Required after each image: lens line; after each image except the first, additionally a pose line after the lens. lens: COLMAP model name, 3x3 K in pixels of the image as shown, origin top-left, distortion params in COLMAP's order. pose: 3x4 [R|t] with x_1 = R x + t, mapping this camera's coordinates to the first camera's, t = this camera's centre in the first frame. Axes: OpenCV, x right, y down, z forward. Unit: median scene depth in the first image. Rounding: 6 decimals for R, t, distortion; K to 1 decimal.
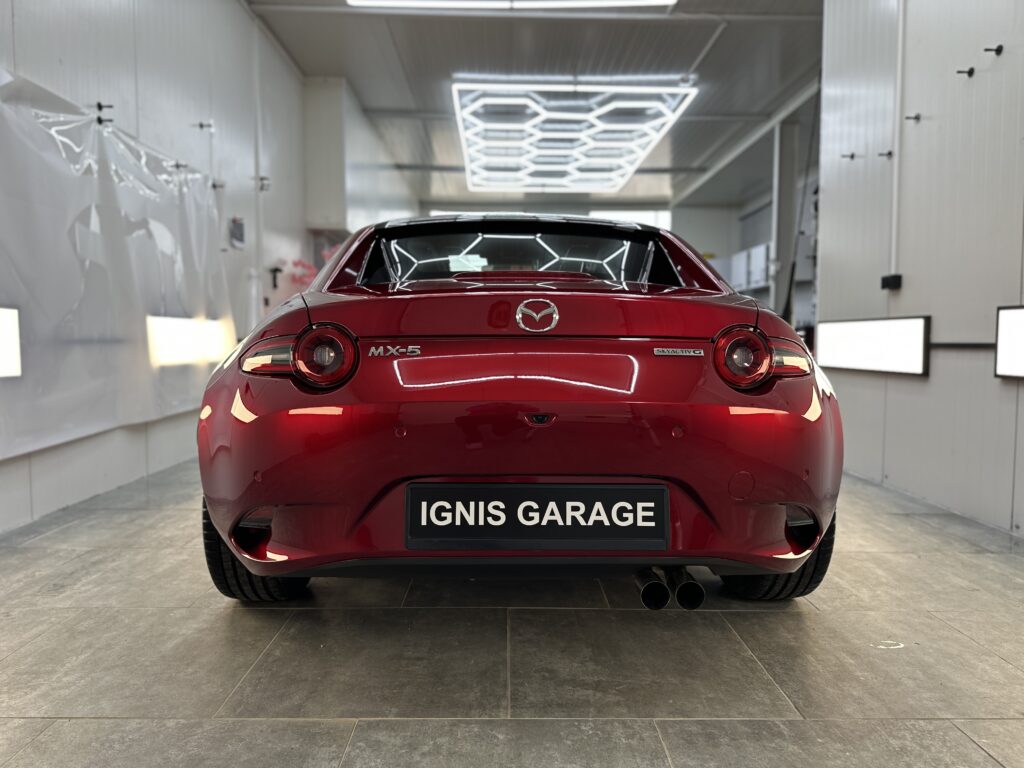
lens RADIAL K [[716.1, 0, 508.4], [0, 716.1, 383.5], [0, 0, 1]] dist [0.051979, -0.086917]
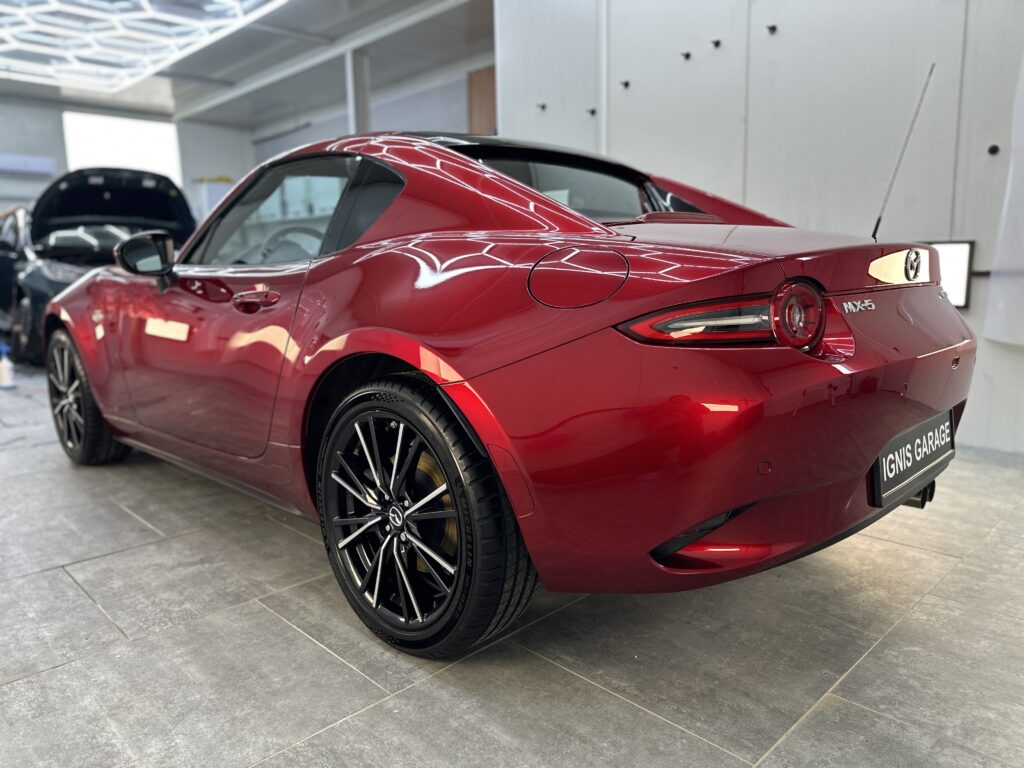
lens RADIAL K [[727.3, 0, 503.8], [0, 727.3, 380.9], [0, 0, 1]] dist [0.030014, -0.040361]
pose [[0.718651, -0.120366, 0.684874, -0.928384], [0.058099, 0.991855, 0.113353, -0.063626], [-0.692939, -0.041670, 0.719791, 0.509779]]
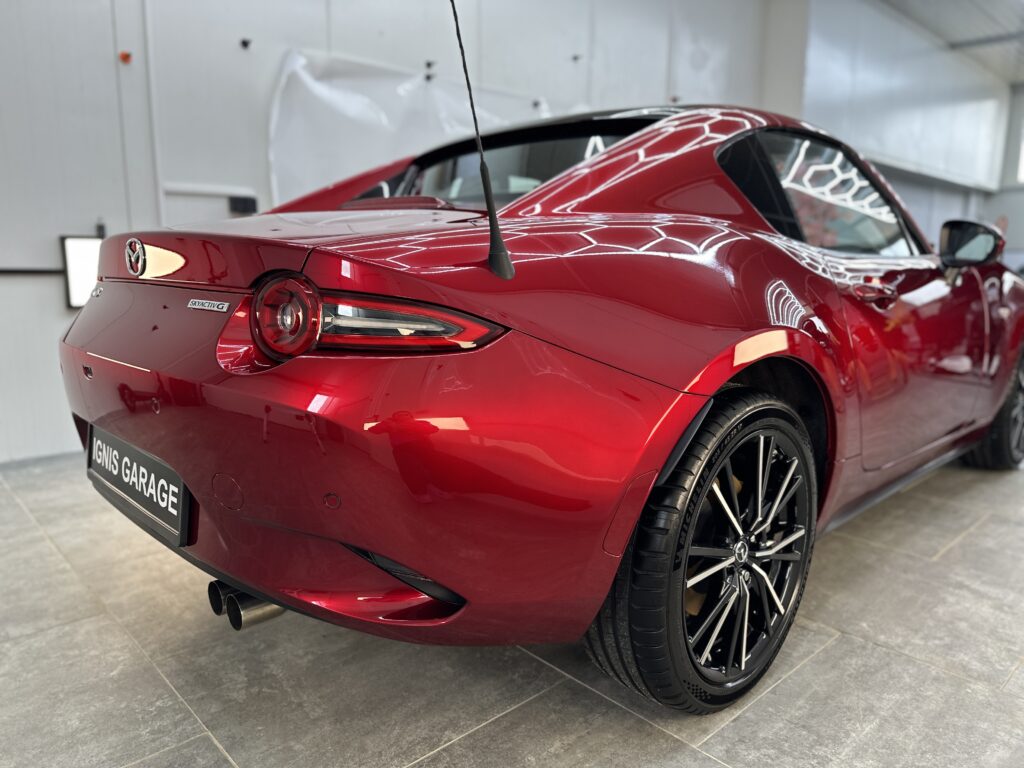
lens RADIAL K [[728.7, 0, 509.5], [0, 728.7, 388.6], [0, 0, 1]] dist [0.021528, -0.032327]
pose [[0.678523, 0.122465, -0.724298, 0.835634], [-0.050598, 0.991455, 0.120236, -0.045329], [0.732834, -0.044935, 0.678922, 0.573294]]
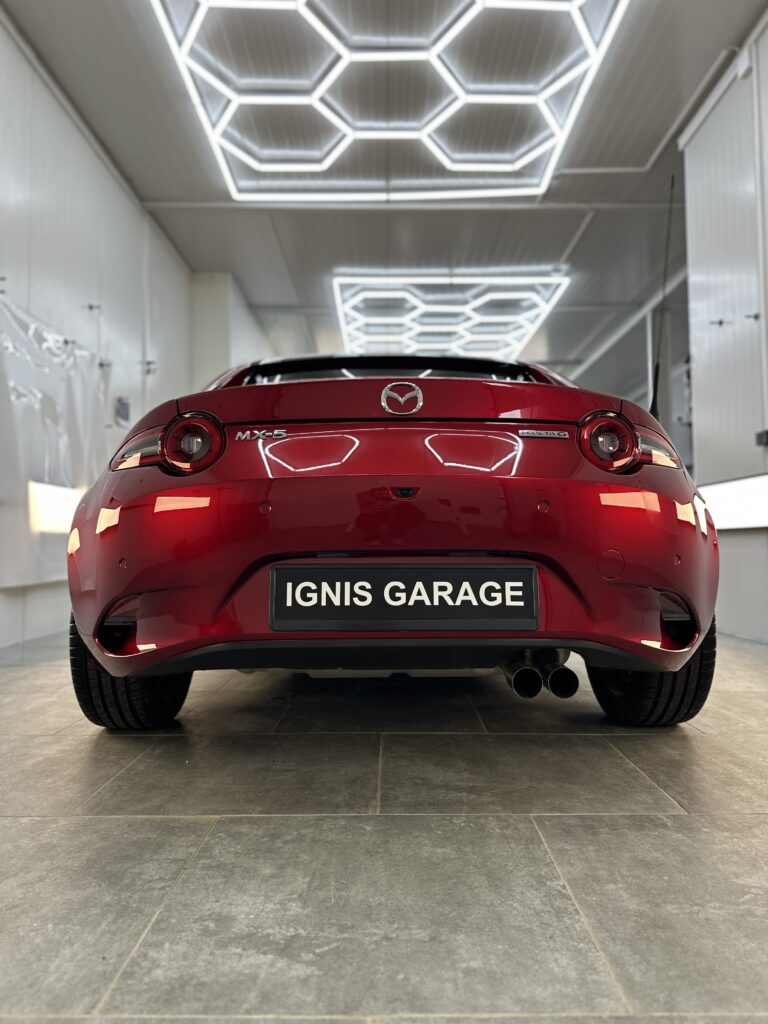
lens RADIAL K [[716.1, 0, 384.0], [0, 716.1, 512.0], [0, 0, 1]] dist [0.051979, -0.086917]
pose [[0.999857, -0.010910, -0.012959, 0.021304], [0.009444, 0.994080, -0.108242, 0.140018], [0.014064, 0.108104, 0.994040, 0.007725]]
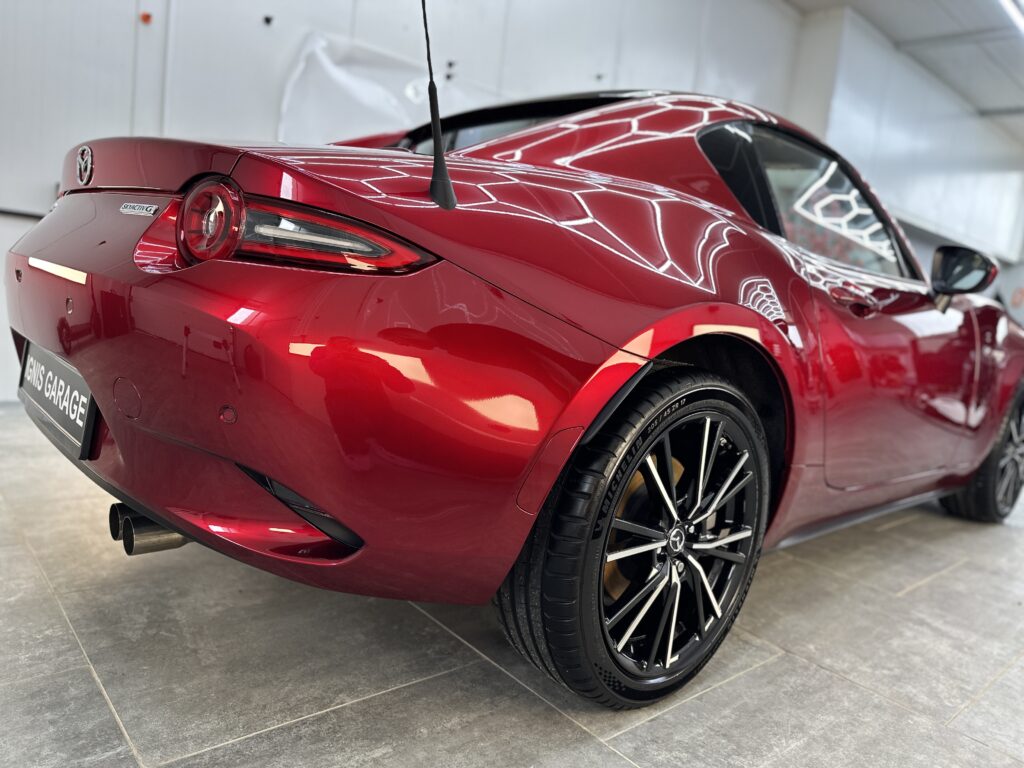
lens RADIAL K [[727.3, 0, 503.8], [0, 727.3, 380.9], [0, 0, 1]] dist [0.030014, -0.040361]
pose [[0.651036, 0.161028, -0.741770, 0.863726], [-0.156755, 0.984695, 0.076183, 0.019261], [0.742685, 0.066678, 0.666313, 0.643838]]
